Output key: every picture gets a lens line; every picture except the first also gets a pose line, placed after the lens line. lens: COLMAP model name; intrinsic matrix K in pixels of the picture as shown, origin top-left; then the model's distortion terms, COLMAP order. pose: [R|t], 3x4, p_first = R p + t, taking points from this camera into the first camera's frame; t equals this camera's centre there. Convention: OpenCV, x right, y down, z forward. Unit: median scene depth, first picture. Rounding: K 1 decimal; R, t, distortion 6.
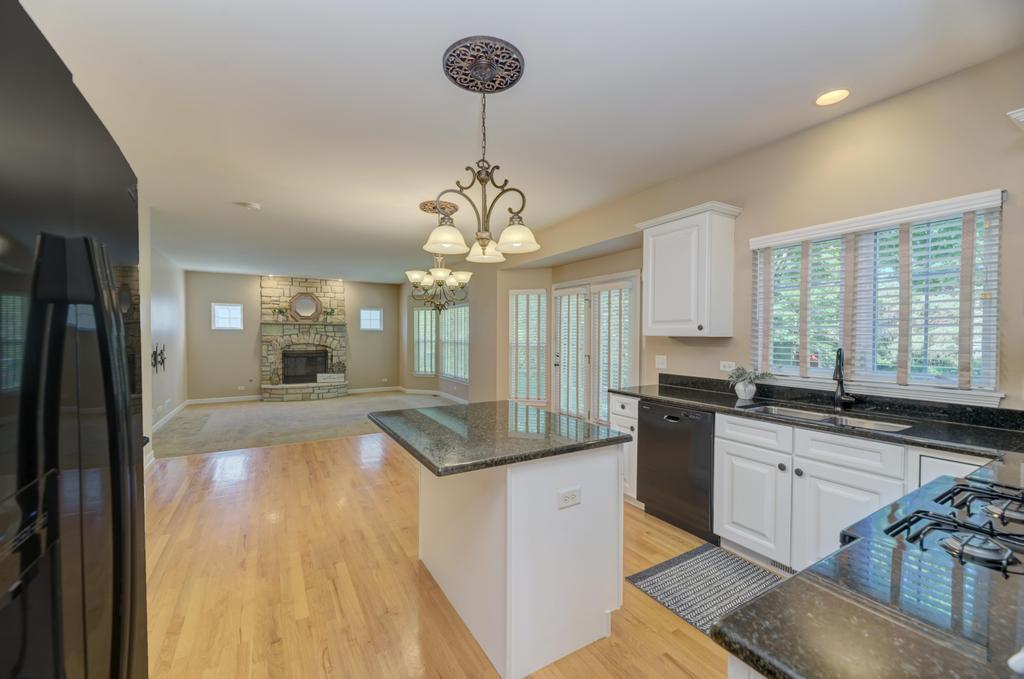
lens RADIAL K [[406.0, 0, 511.2], [0, 406.0, 344.0], [0, 0, 1]] dist [0.001117, -0.000119]
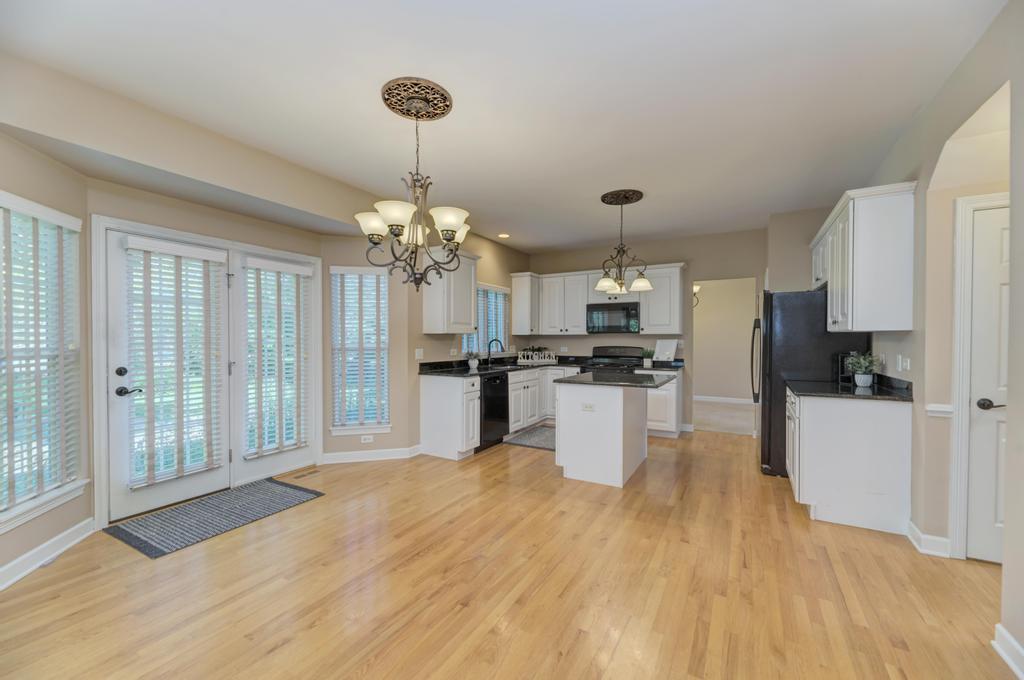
lens RADIAL K [[406.0, 0, 511.2], [0, 406.0, 344.5], [0, 0, 1]] dist [0.001117, -0.000119]
pose [[-0.488377, -0.025279, 0.872266, -0.998526], [0.011604, 0.999304, 0.035458, -0.030037], [-0.872555, 0.027438, -0.487744, 1.594689]]
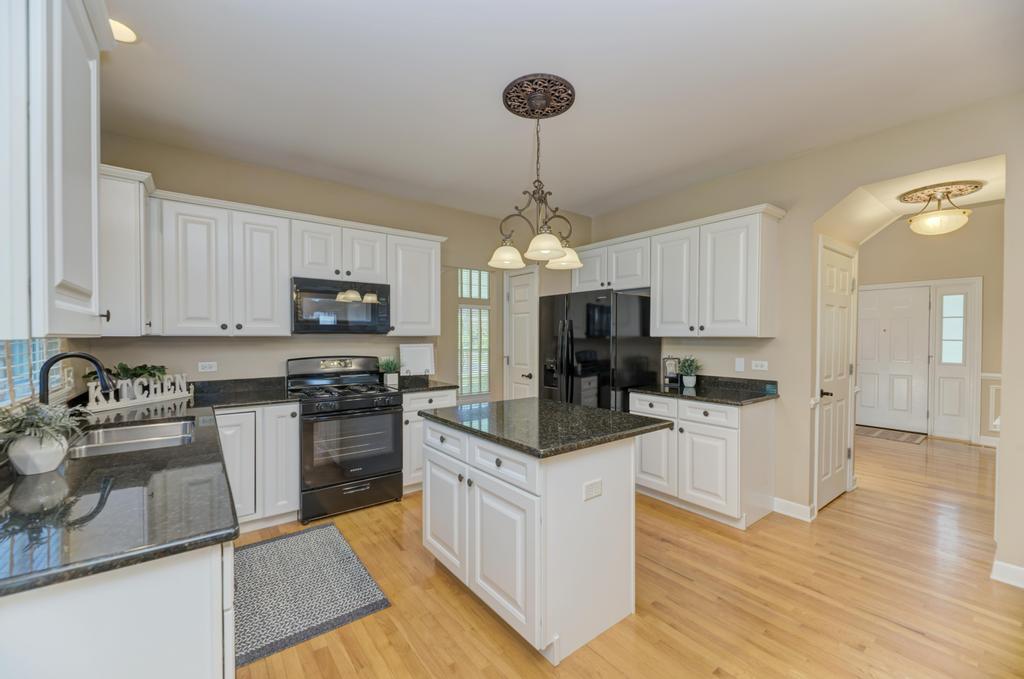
lens RADIAL K [[406.0, 0, 511.2], [0, 406.0, 344.0], [0, 0, 1]] dist [0.001117, -0.000119]
pose [[-0.993351, -0.011862, -0.114511, 0.097603], [-0.015885, 0.999286, 0.034277, -0.027302], [0.114022, 0.035868, -0.992830, 1.380628]]
